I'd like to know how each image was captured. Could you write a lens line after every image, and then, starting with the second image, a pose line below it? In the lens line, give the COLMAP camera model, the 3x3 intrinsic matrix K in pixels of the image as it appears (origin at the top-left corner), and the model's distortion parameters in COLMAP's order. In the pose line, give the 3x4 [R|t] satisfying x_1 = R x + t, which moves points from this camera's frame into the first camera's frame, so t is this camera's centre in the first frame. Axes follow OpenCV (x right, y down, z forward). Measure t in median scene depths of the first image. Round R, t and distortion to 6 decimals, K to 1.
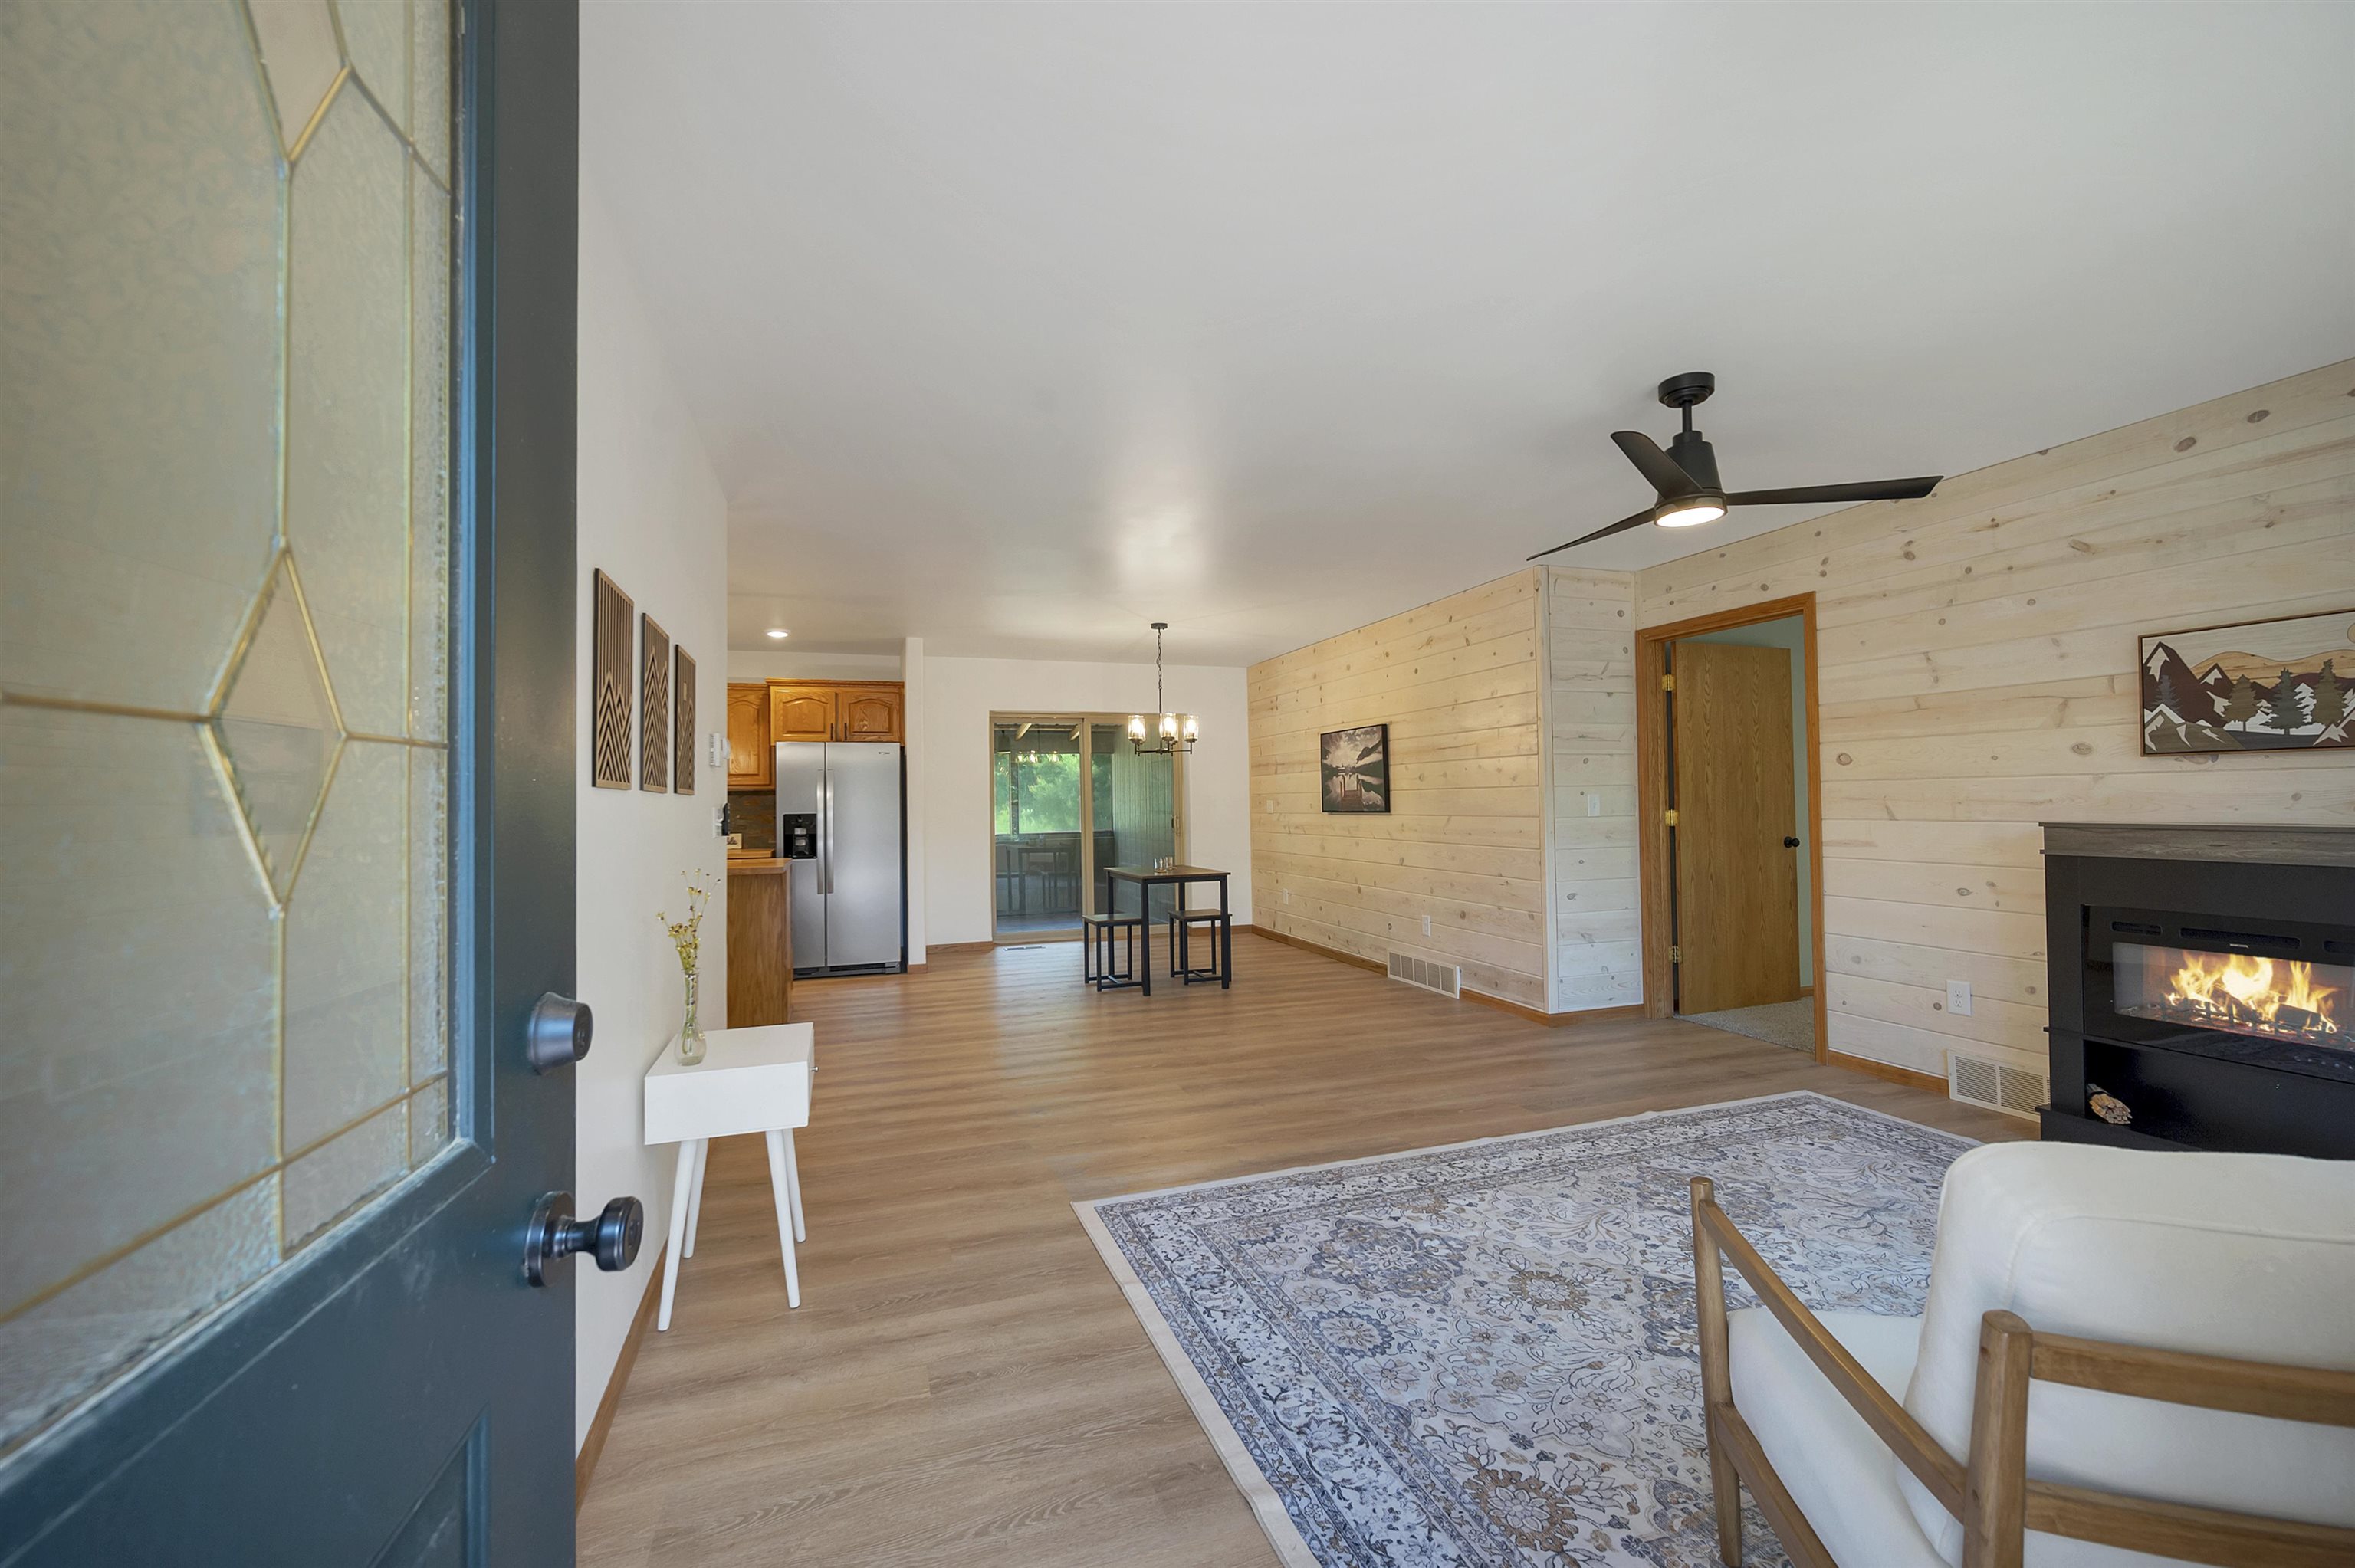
lens RADIAL K [[958.2, 0, 1181.4], [0, 958.2, 782.8], [0, 0, 1]] dist [0.000137, -0.000346]
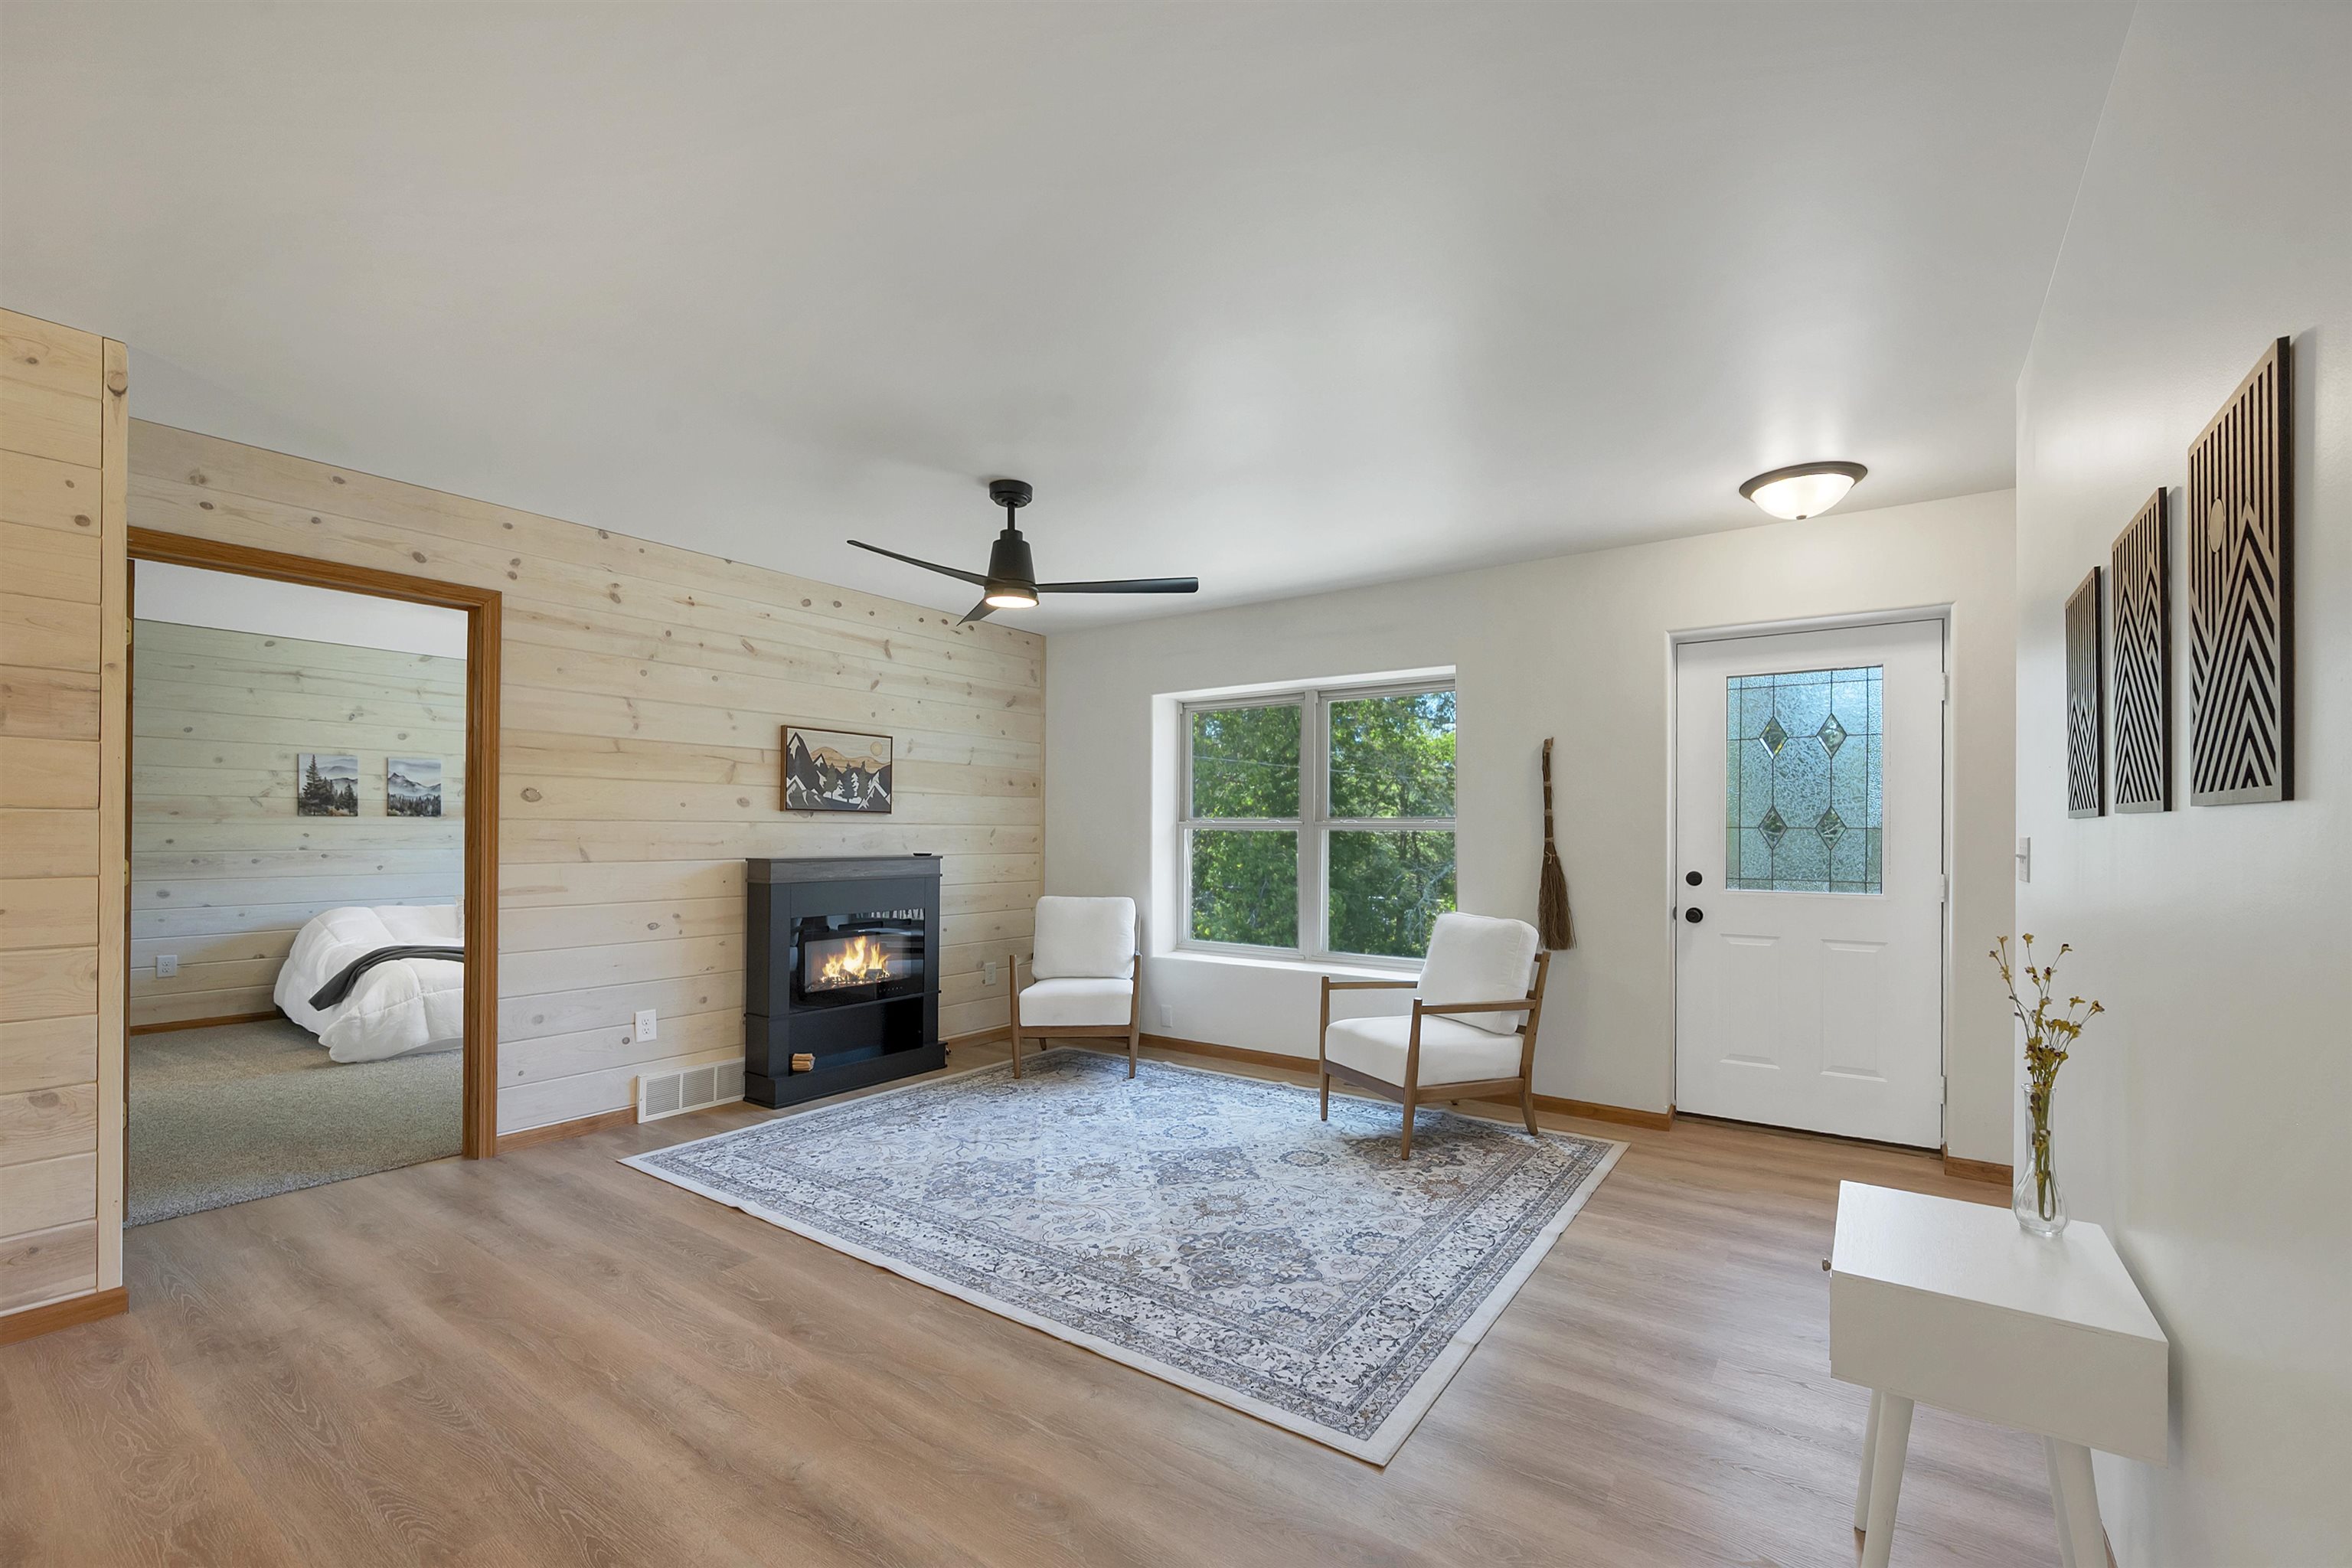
lens RADIAL K [[982.5, 0, 1195.1], [0, 982.5, 832.1], [0, 0, 1]] dist [-0.000259, -0.000158]
pose [[-0.587017, 0.012446, 0.809479, -0.500533], [-0.012068, 0.999636, -0.024122, 0.030091], [-0.809484, -0.023929, -0.586653, 1.298105]]
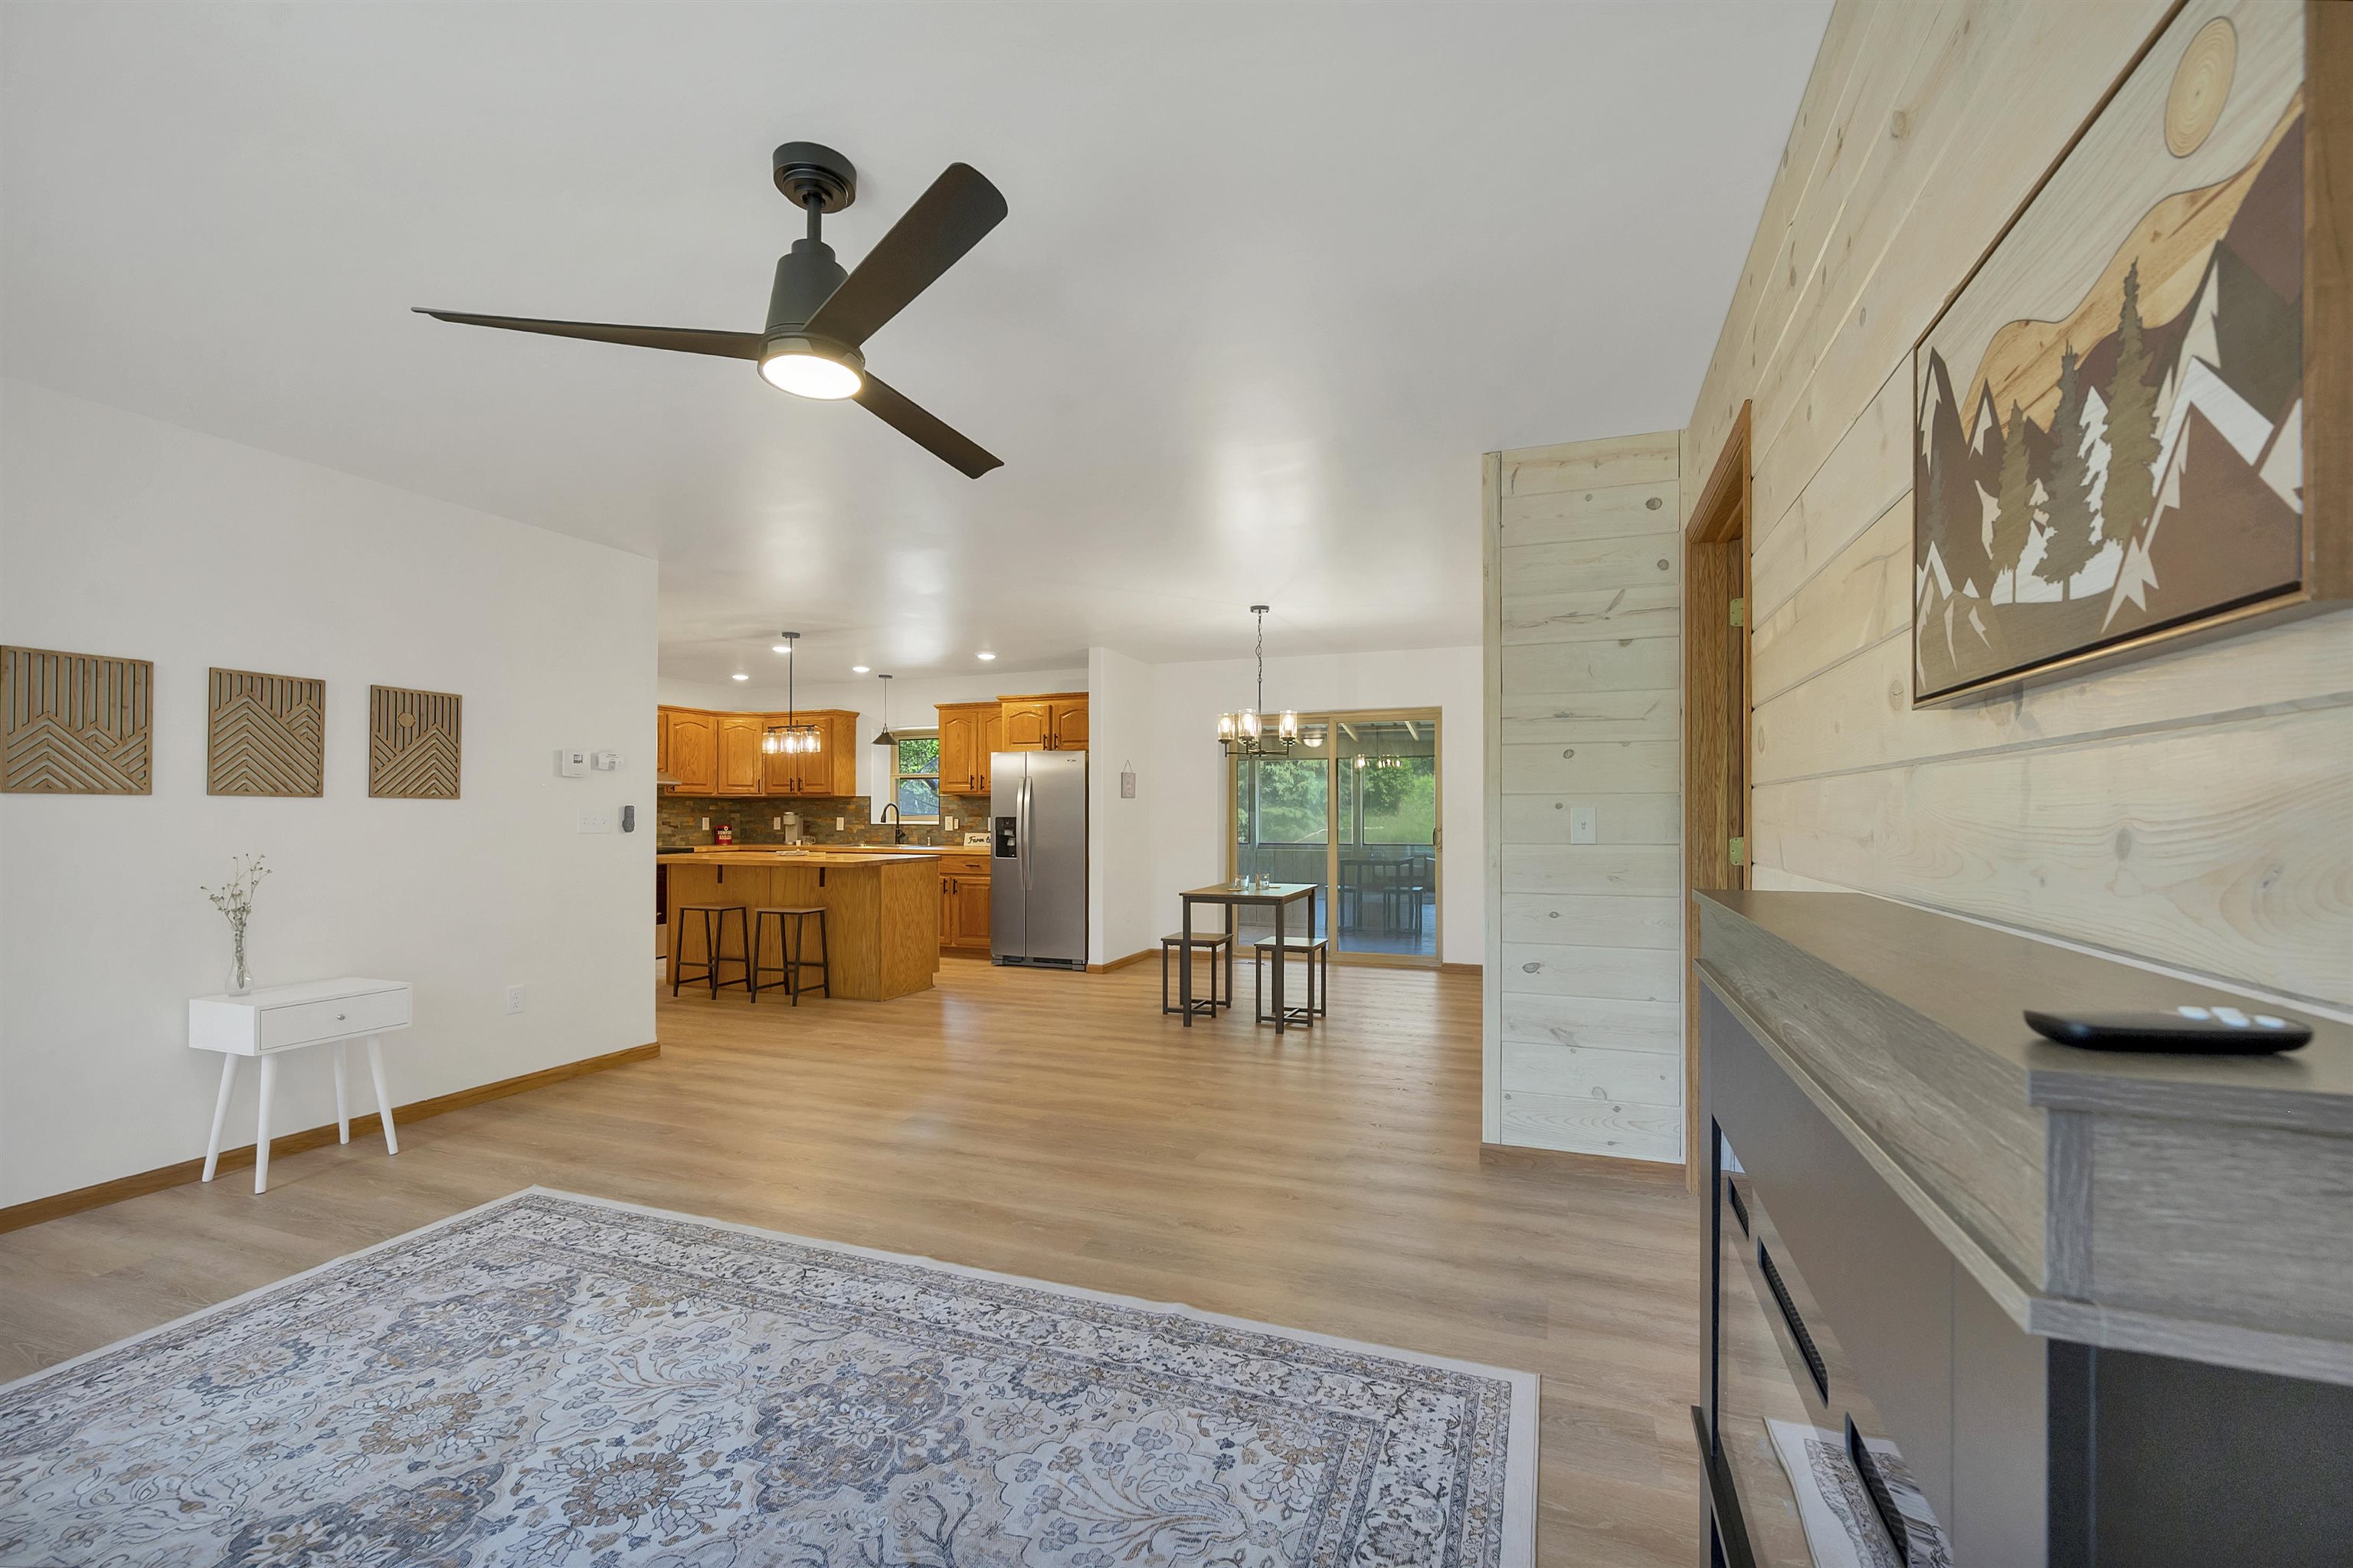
lens RADIAL K [[964.4, 0, 1195.9], [0, 964.4, 811.4], [0, 0, 1]] dist [-0.001706, -0.000200]
pose [[0.775511, 0.014055, -0.631178, 0.975515], [0.000767, 0.999730, 0.023204, -0.000155], [0.631334, -0.018479, 0.775291, 0.558194]]
